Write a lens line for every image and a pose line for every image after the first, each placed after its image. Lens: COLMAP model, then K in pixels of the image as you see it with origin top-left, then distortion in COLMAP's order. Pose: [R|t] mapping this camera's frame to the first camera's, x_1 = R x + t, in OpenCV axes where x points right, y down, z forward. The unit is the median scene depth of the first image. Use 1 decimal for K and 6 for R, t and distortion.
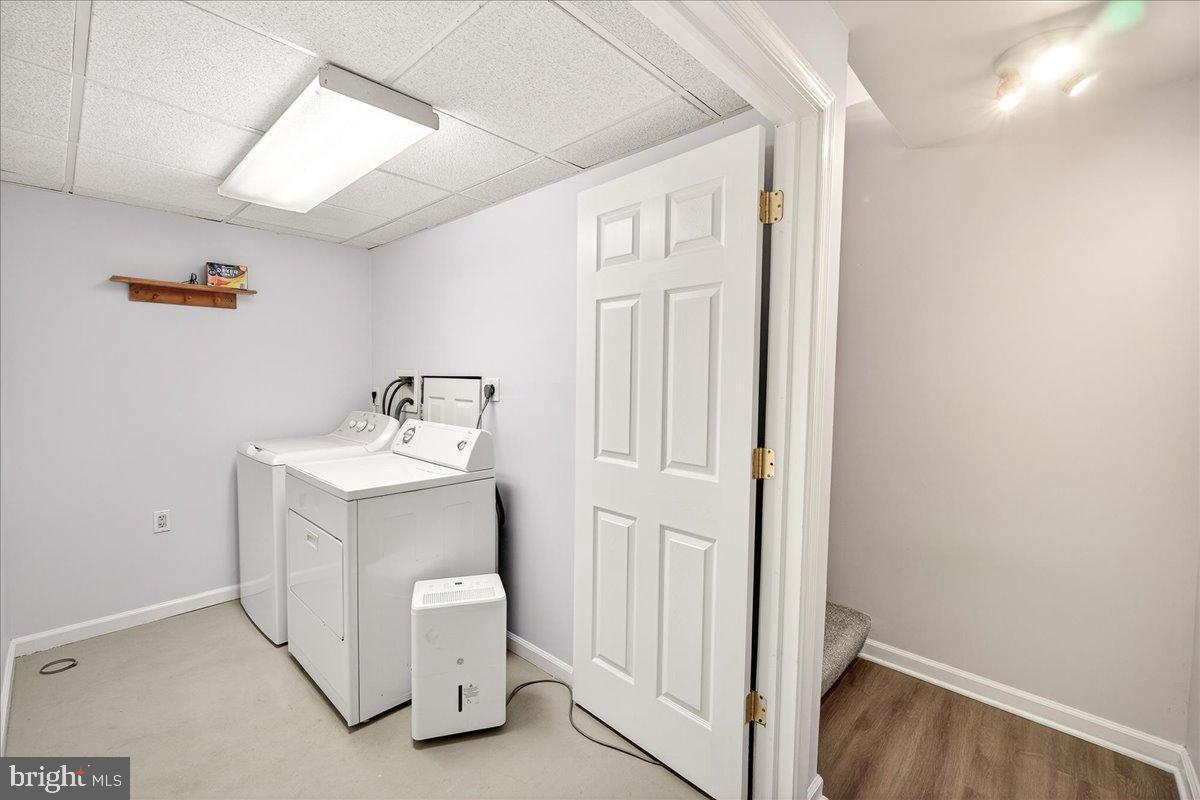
lens RADIAL K [[519.2, 0, 585.3], [0, 519.2, 401.1], [0, 0, 1]] dist [-0.001971, -0.000227]
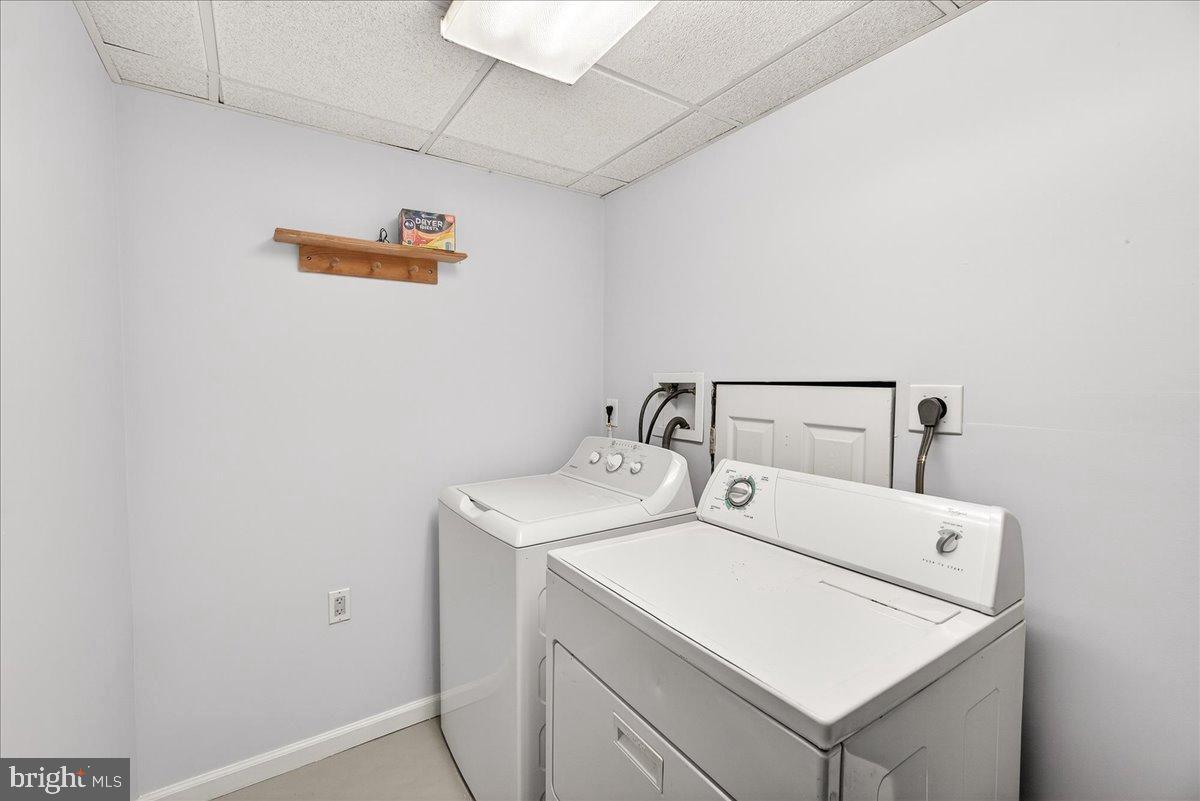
lens RADIAL K [[519.2, 0, 585.3], [0, 519.2, 401.6], [0, 0, 1]] dist [-0.001971, -0.000227]
pose [[0.973061, -0.000685, -0.230546, -0.352009], [-0.001159, 0.999968, -0.007864, -0.022714], [0.230544, 0.007919, 0.973030, 0.417609]]
